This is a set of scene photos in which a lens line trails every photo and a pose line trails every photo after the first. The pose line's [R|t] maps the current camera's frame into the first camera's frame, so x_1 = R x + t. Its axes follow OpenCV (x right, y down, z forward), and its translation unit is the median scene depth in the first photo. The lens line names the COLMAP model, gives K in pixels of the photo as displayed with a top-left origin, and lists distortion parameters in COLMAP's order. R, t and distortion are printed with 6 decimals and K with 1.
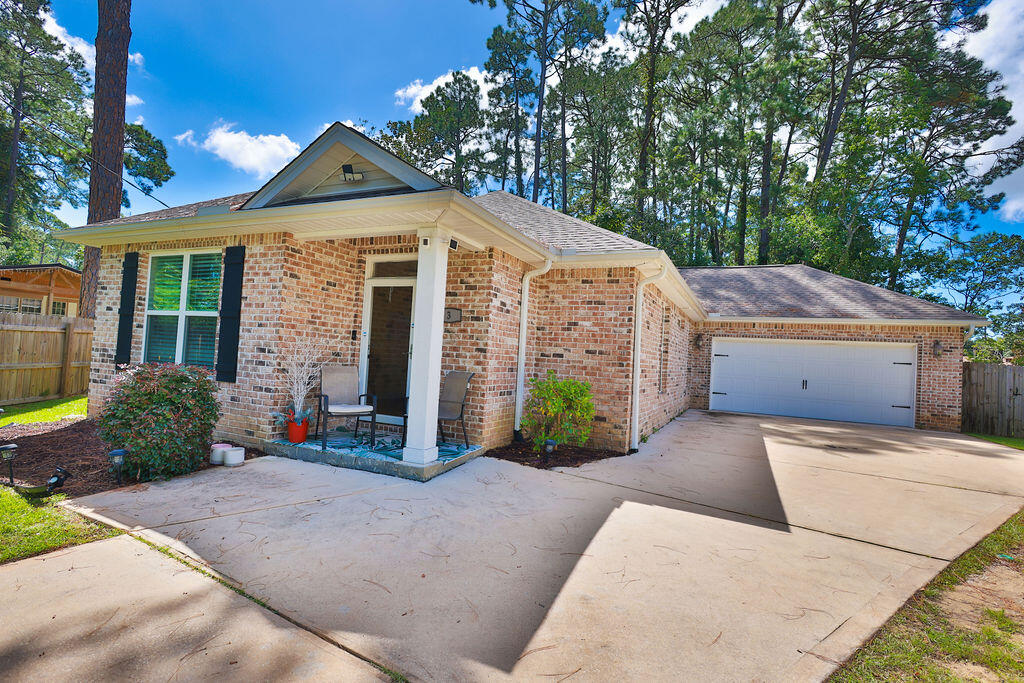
lens RADIAL K [[500.0, 0, 516.7], [0, 500.0, 344.4], [0, 0, 1]] dist [0.000815, 0.002782]
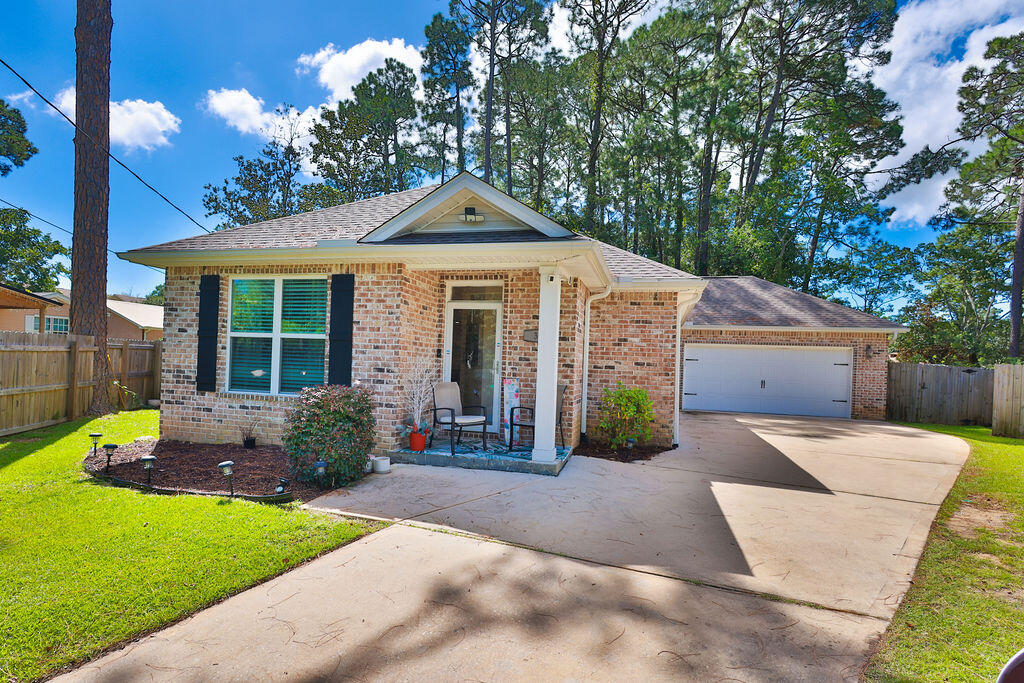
lens RADIAL K [[529.0, 0, 516.6], [0, 529.0, 366.8], [0, 0, 1]] dist [0.001629, 0.002534]
pose [[0.985242, -0.021461, 0.169817, -0.267405], [0.014668, 0.999045, 0.041157, -0.025756], [-0.170538, -0.038058, 0.984616, -0.135102]]
